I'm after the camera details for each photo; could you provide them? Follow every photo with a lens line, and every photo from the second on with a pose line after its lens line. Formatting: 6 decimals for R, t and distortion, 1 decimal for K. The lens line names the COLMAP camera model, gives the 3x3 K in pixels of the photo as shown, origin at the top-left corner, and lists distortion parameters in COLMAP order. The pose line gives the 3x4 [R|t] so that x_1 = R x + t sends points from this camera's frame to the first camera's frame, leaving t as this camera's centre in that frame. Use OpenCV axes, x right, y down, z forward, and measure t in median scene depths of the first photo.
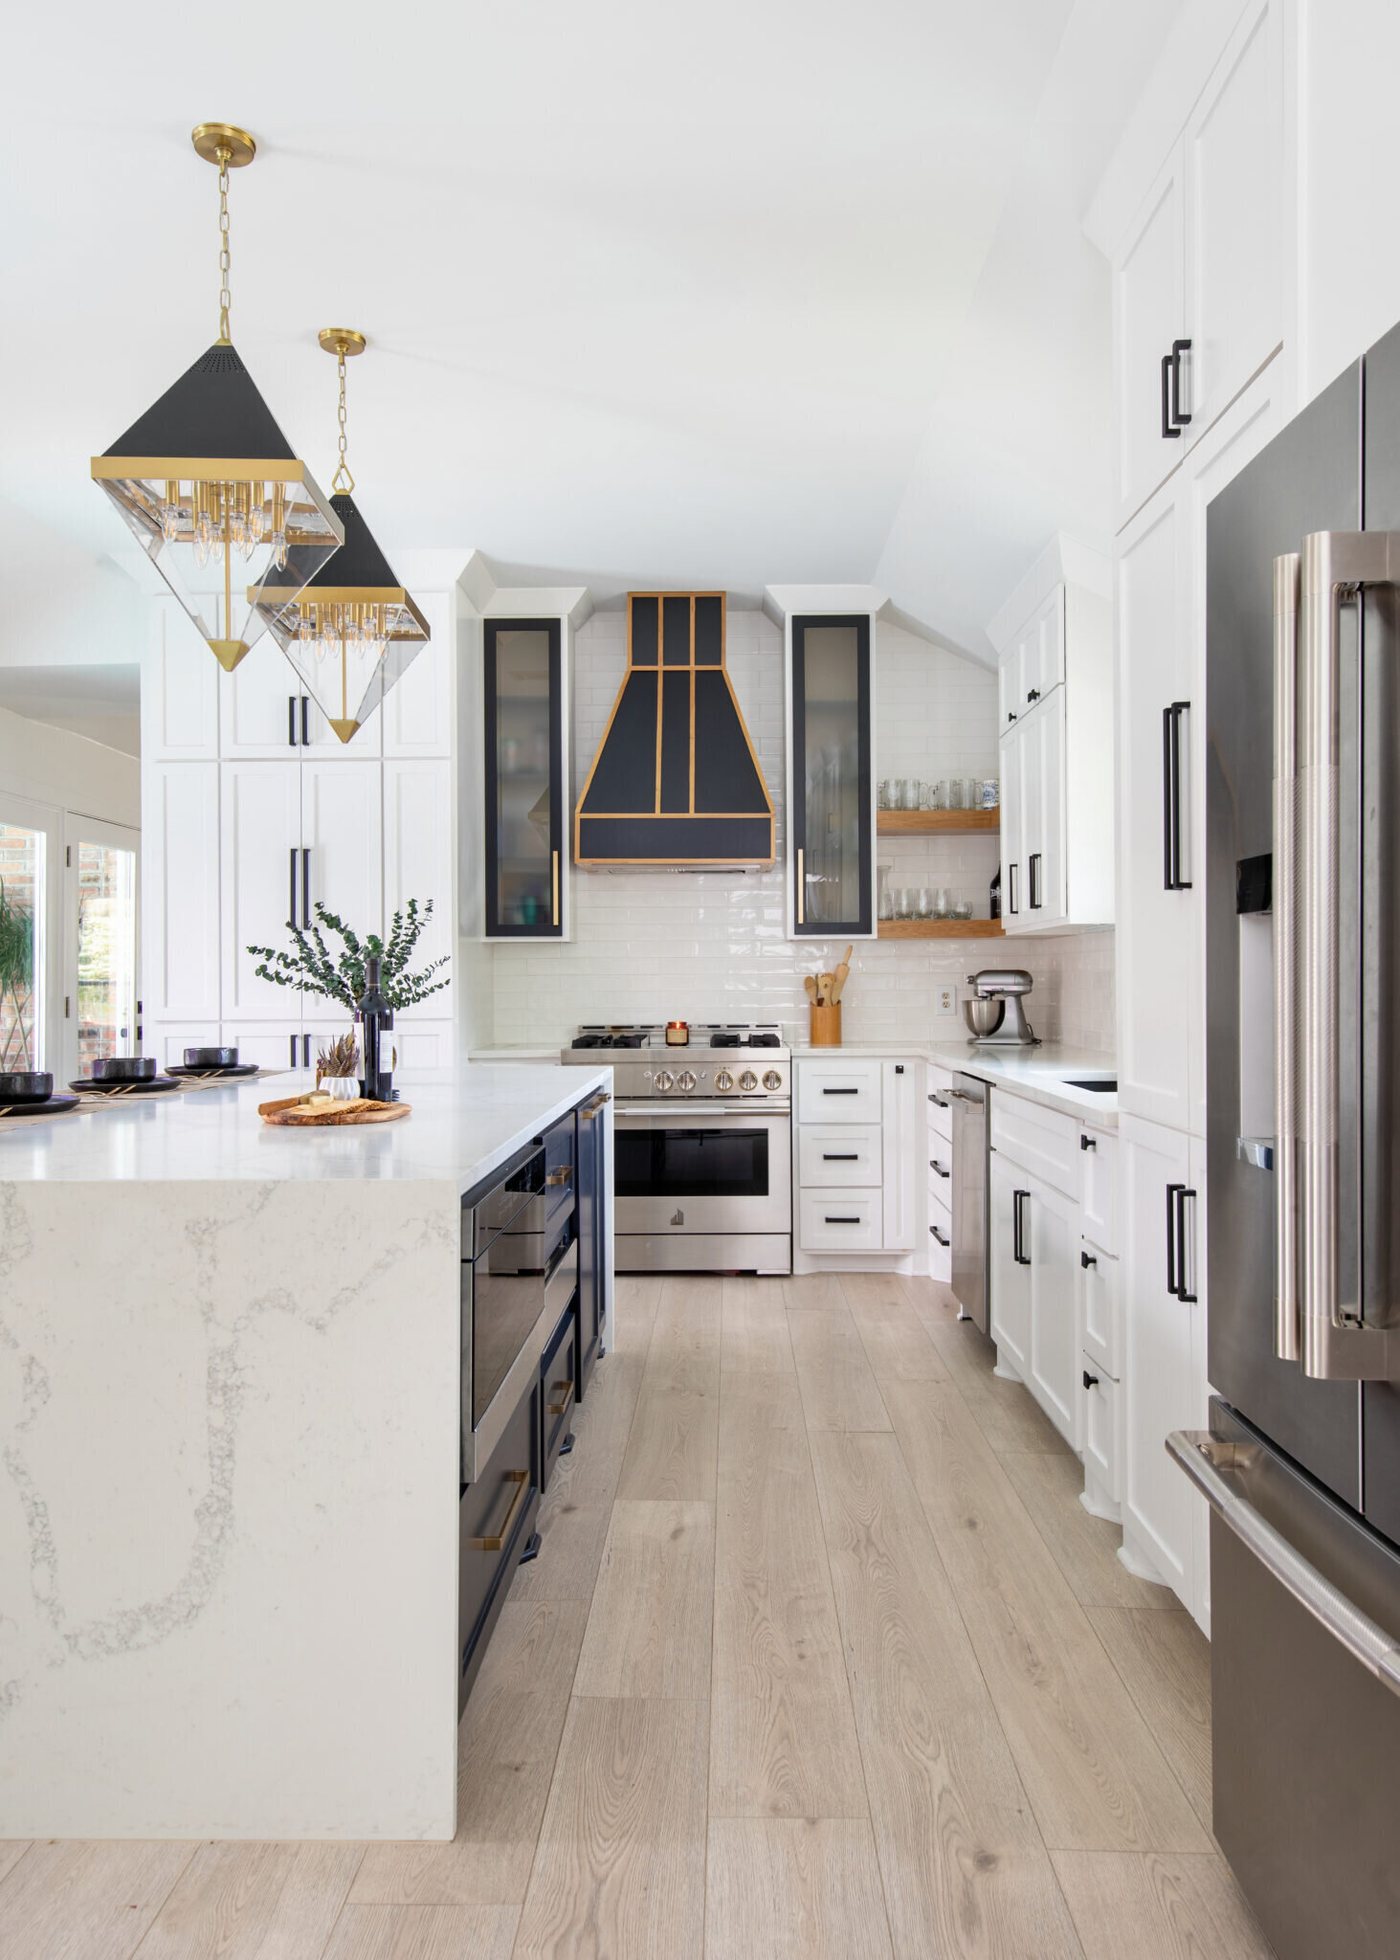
lens RADIAL K [[1350.9, 0, 700.0], [0, 1350.9, 980.0], [0, 0, 1]] dist [0.017886, 0.001495]
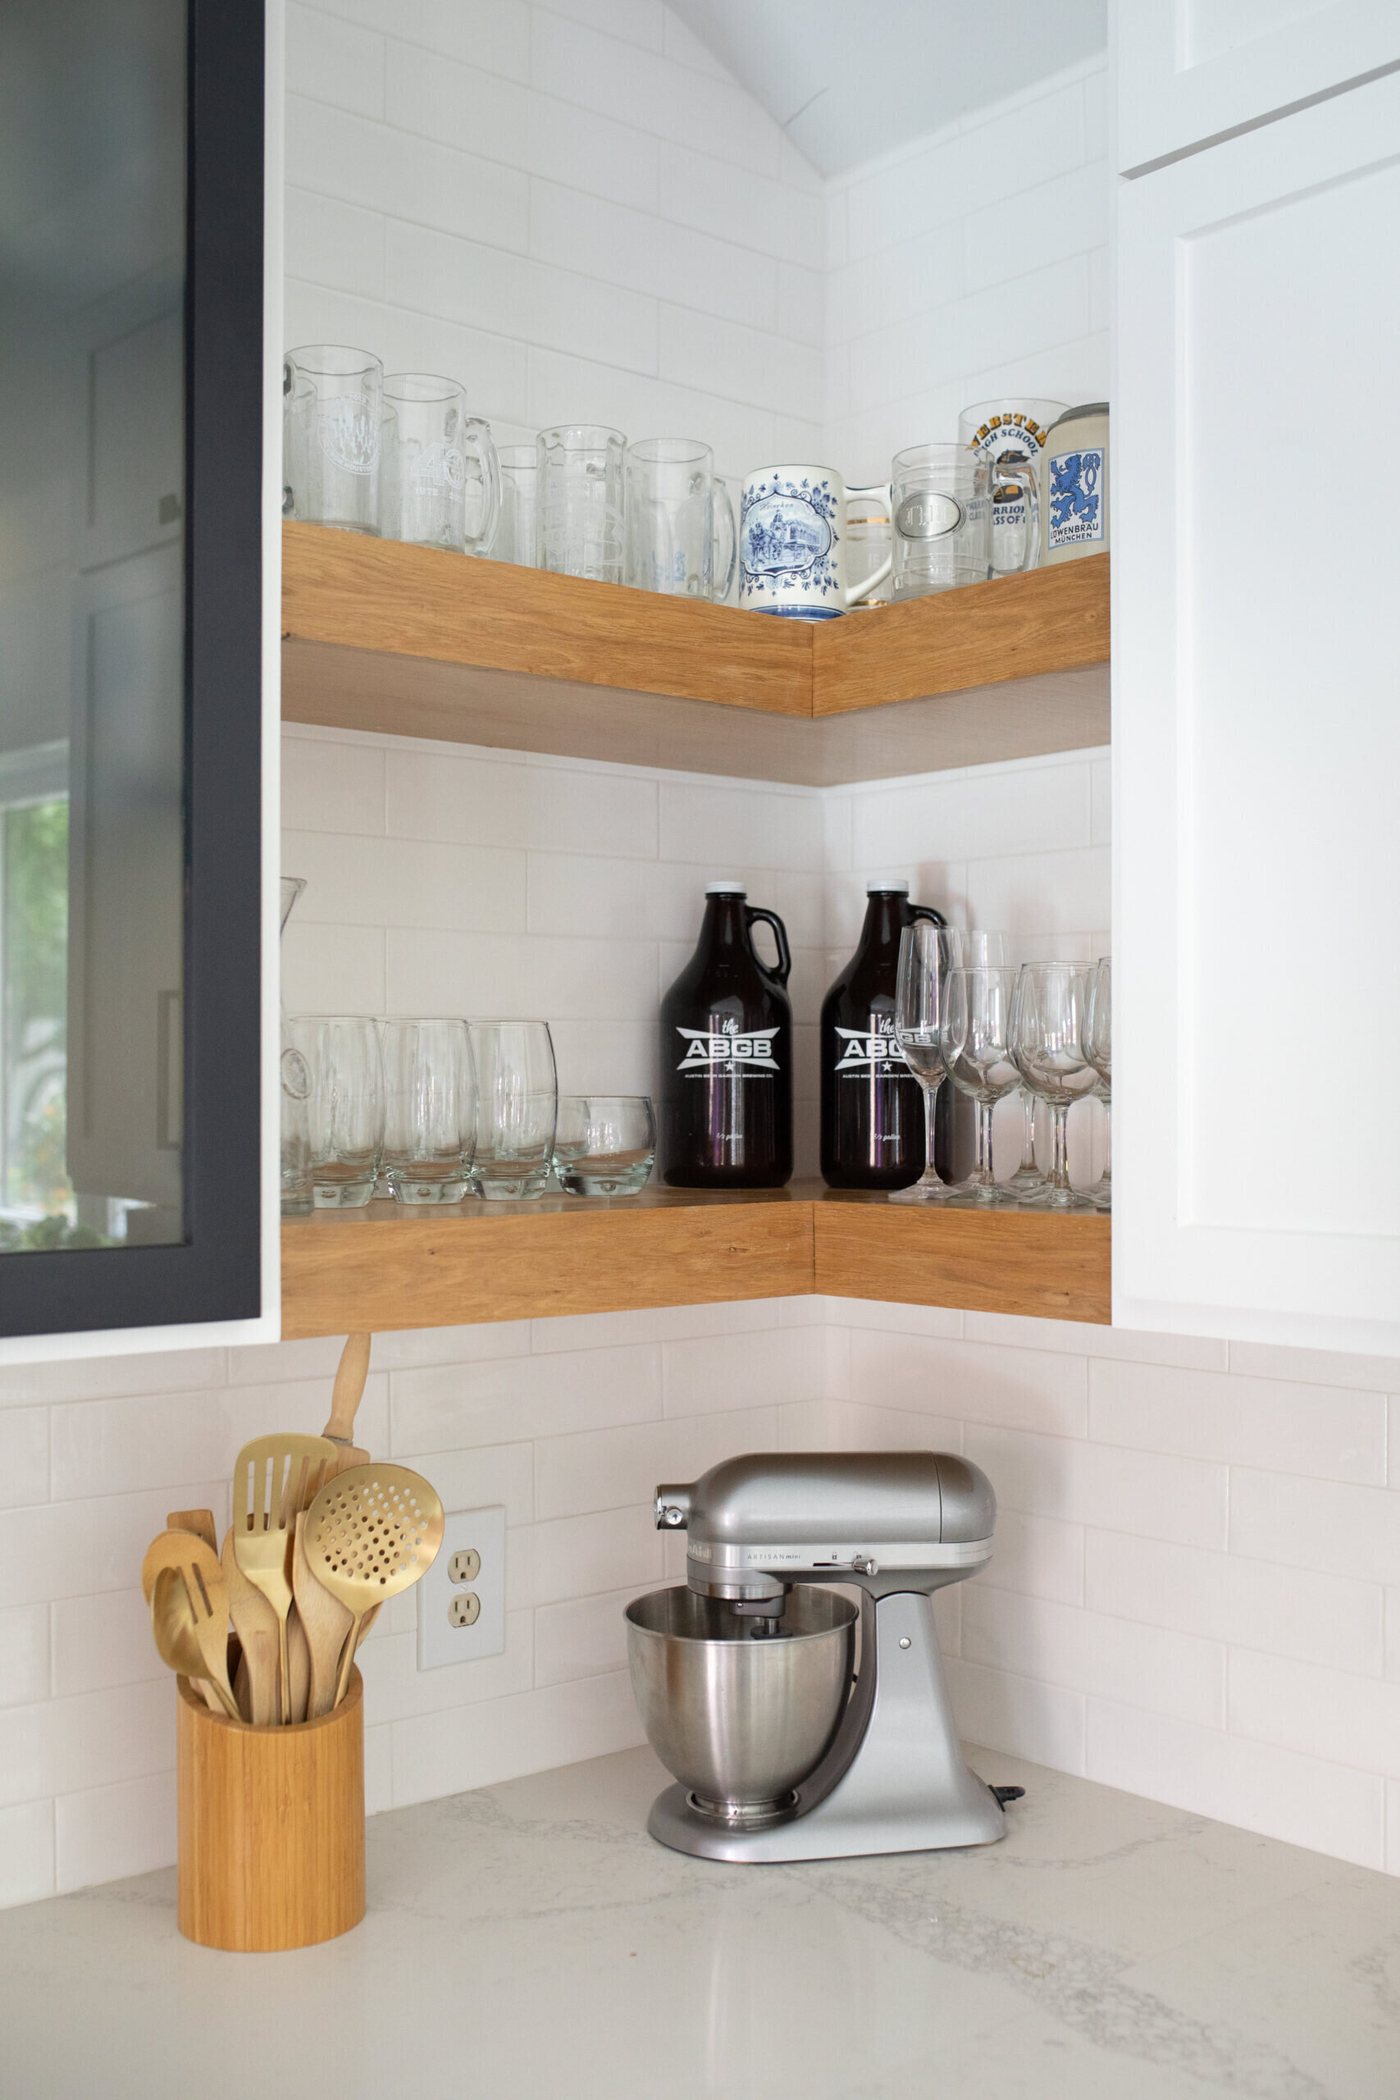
lens RADIAL K [[2107.1, 0, 695.9], [0, 2107.1, 1126.0], [0, 0, 1]] dist [-0.004677, -0.001139]
pose [[0.748838, -0.006369, 0.662722, 0.006190], [-0.004573, 0.999880, 0.014777, -0.061365], [-0.662737, -0.014096, 0.748719, 0.814614]]
